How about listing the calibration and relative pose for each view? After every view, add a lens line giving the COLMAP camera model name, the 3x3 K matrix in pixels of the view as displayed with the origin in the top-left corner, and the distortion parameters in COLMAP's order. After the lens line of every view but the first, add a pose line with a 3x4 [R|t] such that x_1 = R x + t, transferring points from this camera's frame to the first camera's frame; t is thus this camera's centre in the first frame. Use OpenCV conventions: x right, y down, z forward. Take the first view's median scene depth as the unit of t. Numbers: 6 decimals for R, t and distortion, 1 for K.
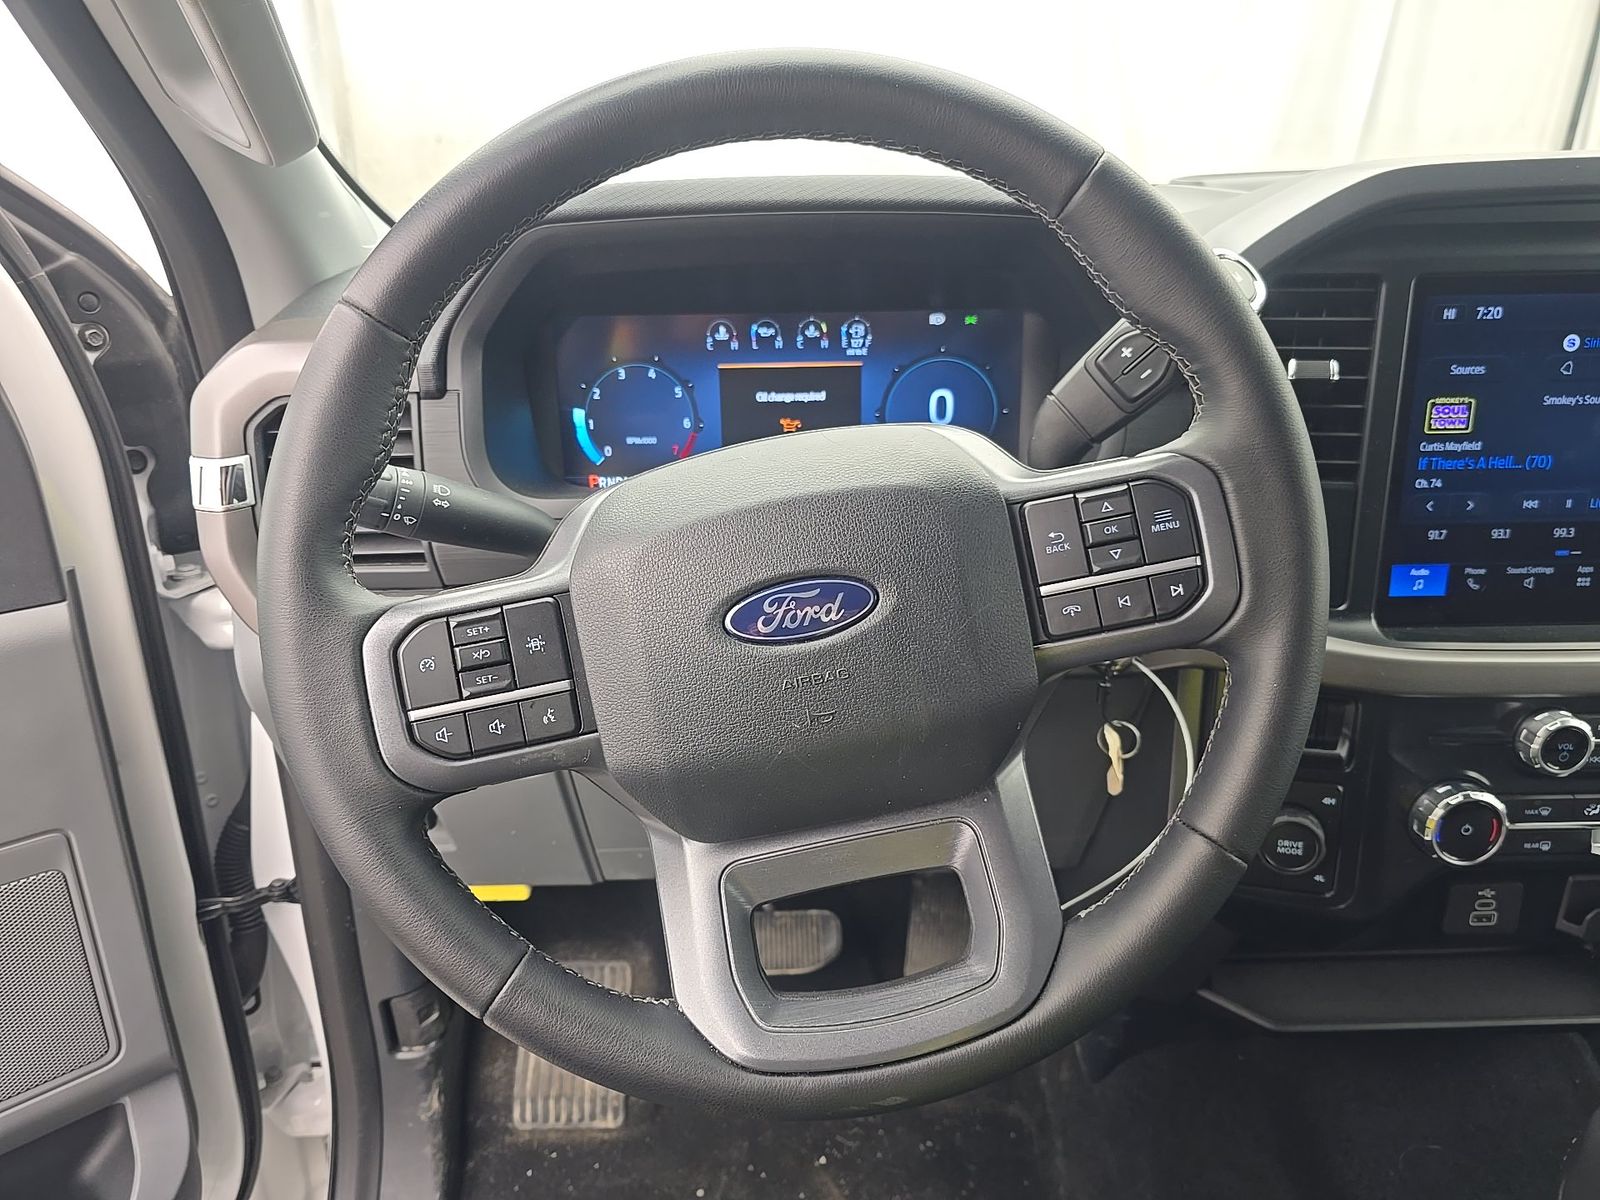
lens RADIAL K [[1069.7, 0, 802.0], [0, 1069.7, 610.3], [0, 0, 1]] dist [0.056432, -0.051701]
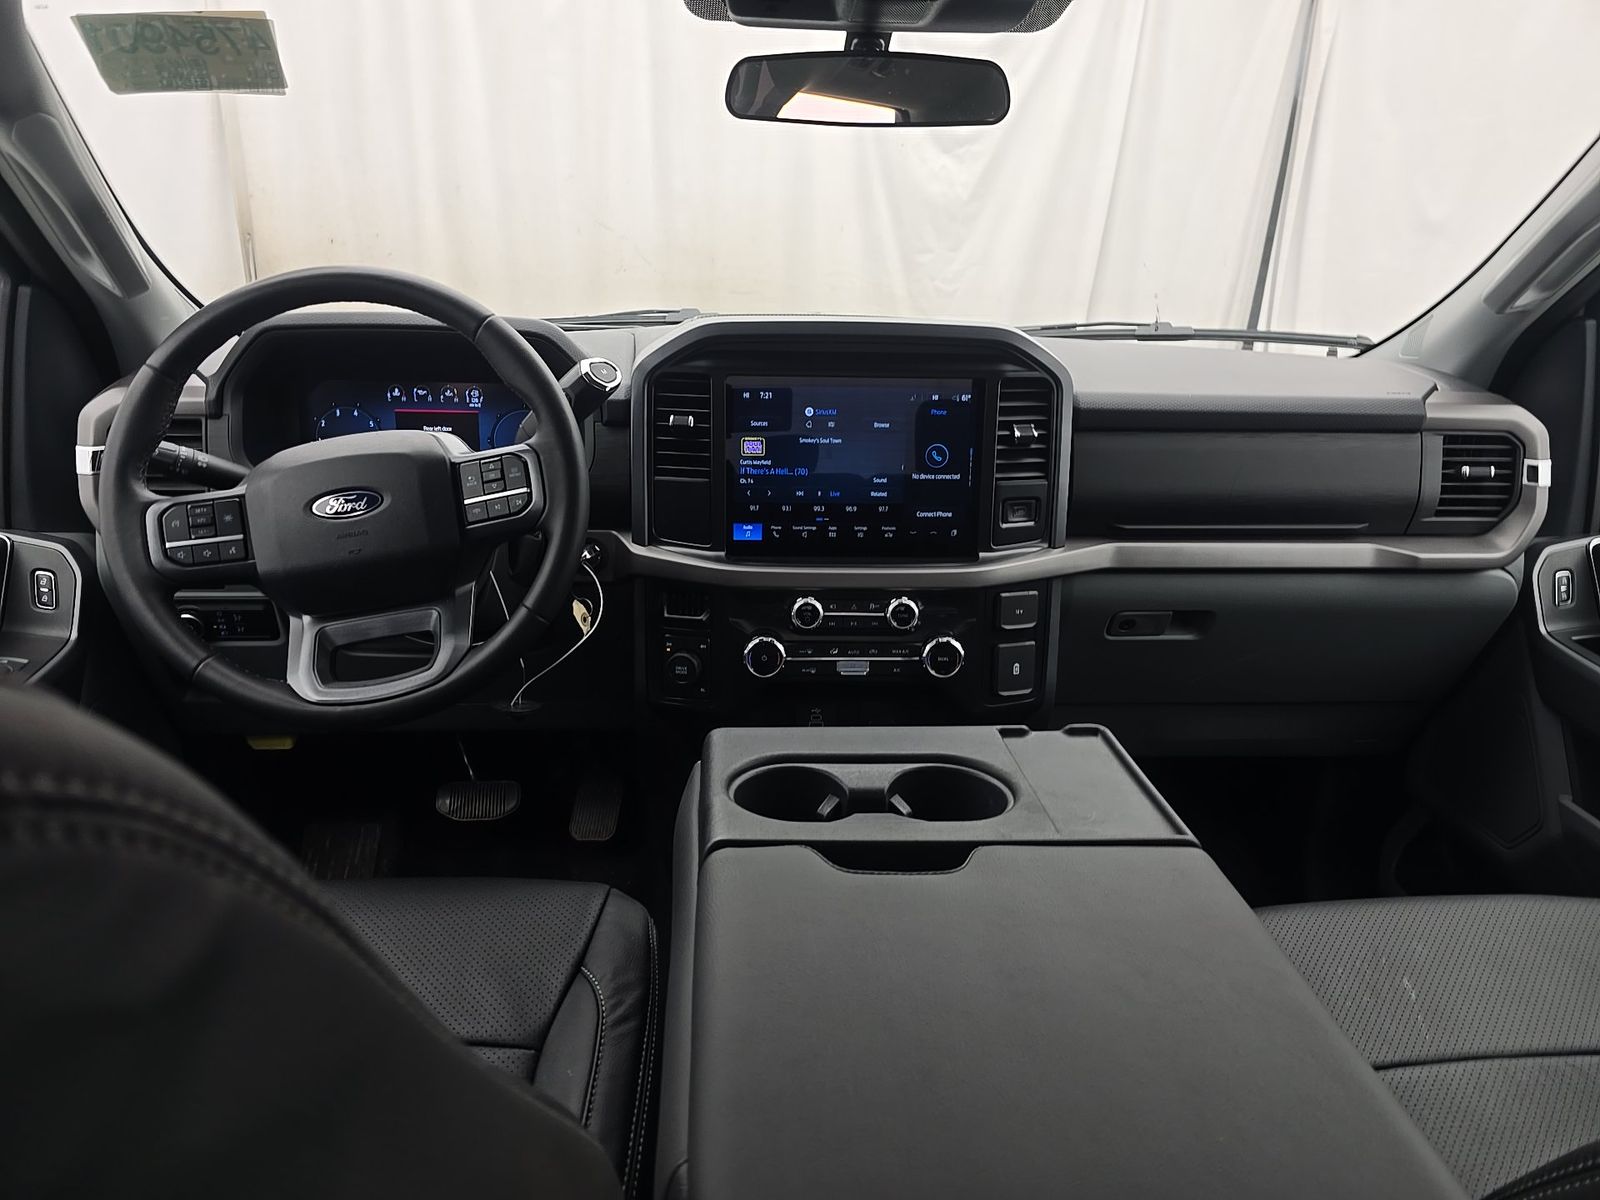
lens RADIAL K [[1069.7, 0, 802.0], [0, 1069.7, 610.3], [0, 0, 1]] dist [0.056432, -0.051701]
pose [[0.997599, 0.020521, 0.066148, 0.559939], [-0.015338, 0.996841, -0.077929, 0.266553], [-0.067539, 0.076727, 0.994762, -0.916229]]
